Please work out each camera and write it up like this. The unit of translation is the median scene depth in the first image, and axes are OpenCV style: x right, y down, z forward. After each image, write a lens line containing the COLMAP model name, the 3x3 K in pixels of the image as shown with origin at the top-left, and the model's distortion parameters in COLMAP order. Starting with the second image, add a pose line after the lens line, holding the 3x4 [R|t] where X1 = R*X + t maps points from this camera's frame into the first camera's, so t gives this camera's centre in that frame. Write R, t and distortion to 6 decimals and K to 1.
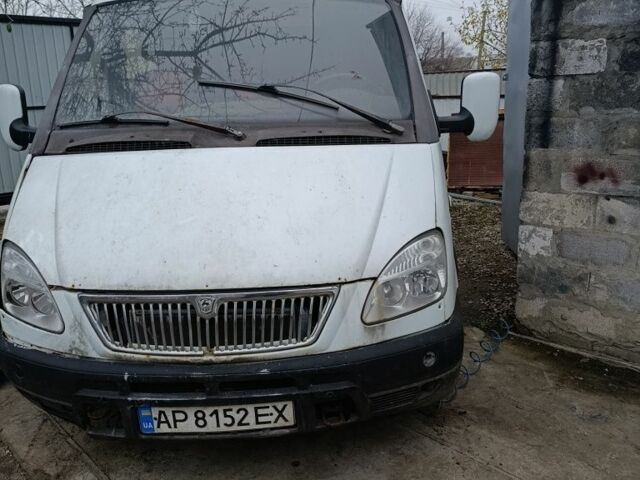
lens RADIAL K [[584.8, 0, 320.0], [0, 584.8, 240.0], [0, 0, 1]] dist [0.056304, -0.120148]
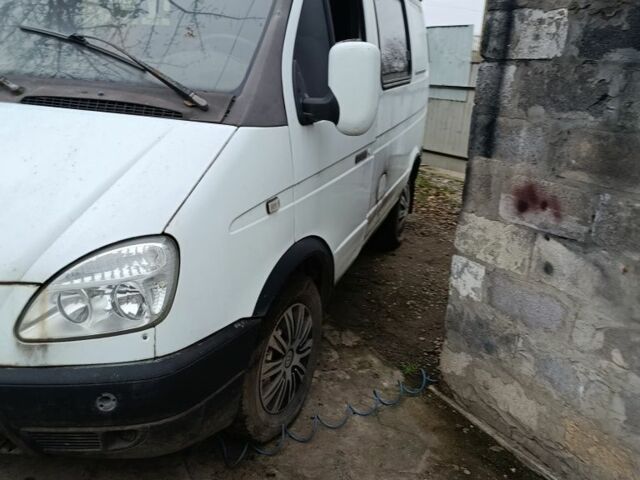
lens RADIAL K [[584.8, 0, 320.0], [0, 584.8, 240.0], [0, 0, 1]] dist [0.056304, -0.120148]
pose [[0.944874, 0.166391, -0.282005, 0.423821], [-0.159678, 0.986060, 0.046791, -0.056323], [0.285859, 0.000819, 0.958271, 0.236962]]
